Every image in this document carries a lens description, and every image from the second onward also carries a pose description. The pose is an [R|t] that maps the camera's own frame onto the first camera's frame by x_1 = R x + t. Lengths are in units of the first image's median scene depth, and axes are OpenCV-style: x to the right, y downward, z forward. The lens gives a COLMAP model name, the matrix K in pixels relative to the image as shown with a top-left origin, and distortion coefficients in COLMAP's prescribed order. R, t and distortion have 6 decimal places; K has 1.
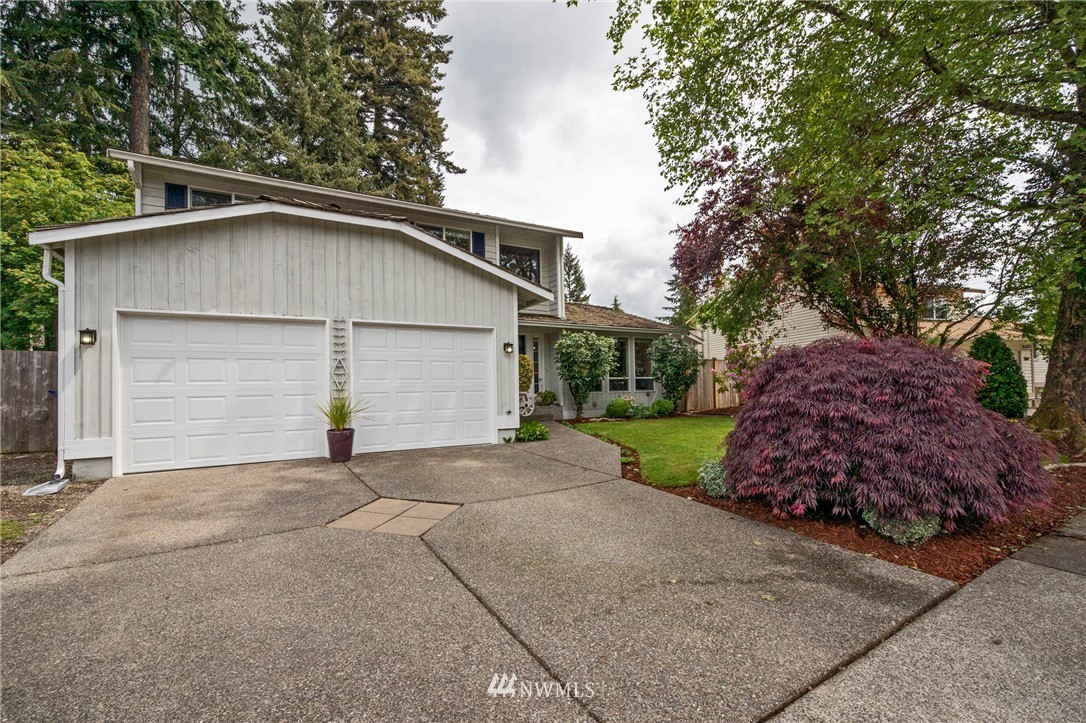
lens RADIAL K [[500.0, 0, 545.3], [0, 500.0, 382.2], [0, 0, 1]] dist [-0.000575, -0.000122]
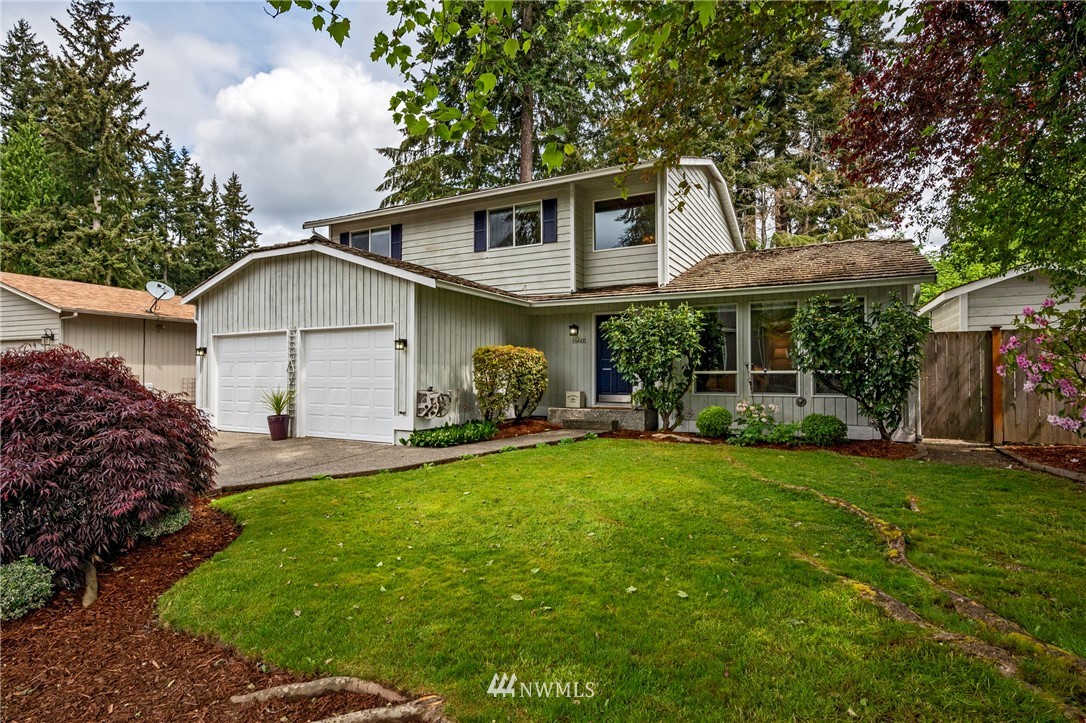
lens RADIAL K [[585.9, 0, 517.5], [0, 585.9, 365.0], [0, 0, 1]] dist [-0.003809, -0.000740]
pose [[0.487687, 0.005309, -0.873002, 1.164744], [0.004774, 0.999950, 0.008748, -0.044830], [0.873006, -0.008434, 0.487637, 0.764490]]
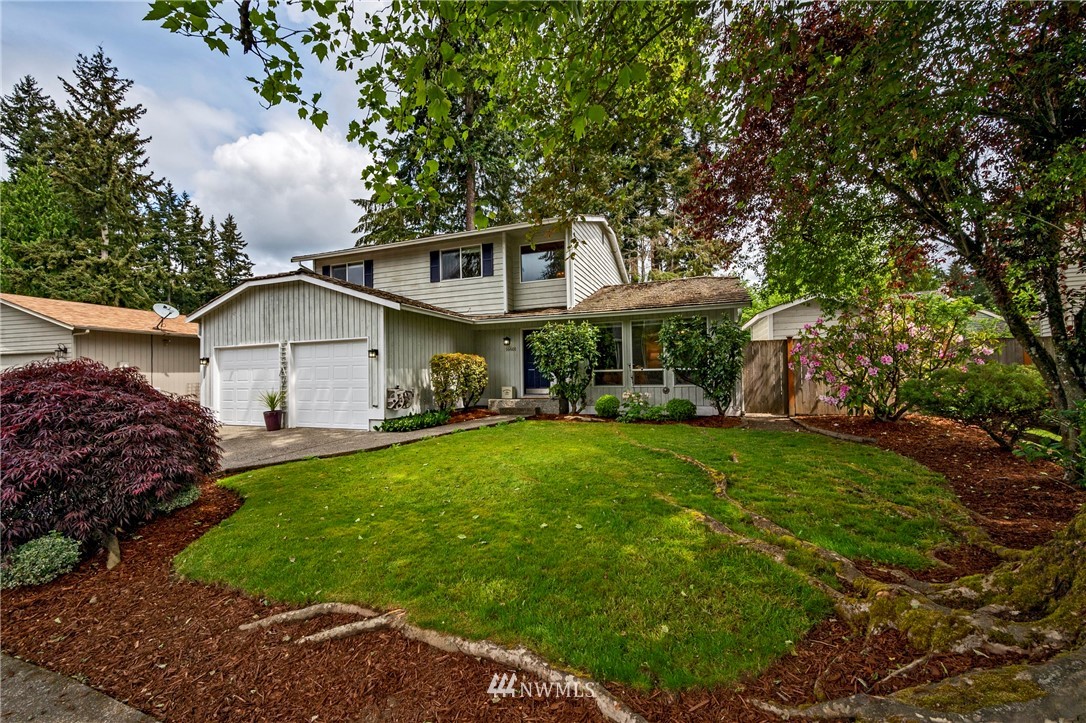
lens RADIAL K [[443.7, 0, 530.4], [0, 443.7, 365.3], [0, 0, 1]] dist [-0.001356, -0.000025]
pose [[0.605873, -0.006950, -0.795531, 1.192441], [0.019713, 0.999786, 0.006279, -0.045240], [0.795317, -0.019486, 0.605880, 0.758536]]
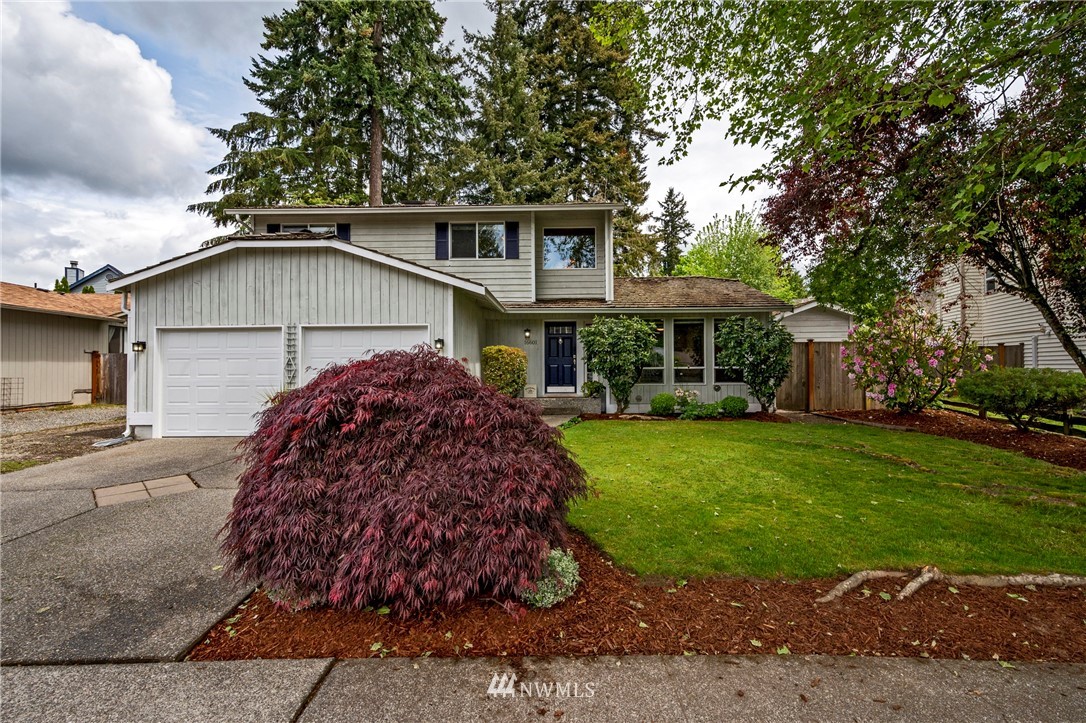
lens RADIAL K [[521.5, 0, 543.0], [0, 521.5, 361.5], [0, 0, 1]] dist [0.001456, 0.000374]
pose [[0.840140, 0.008887, -0.542297, 0.800282], [-0.002879, 0.999925, 0.011927, -0.053561], [0.542363, -0.008460, 0.840102, 0.253803]]
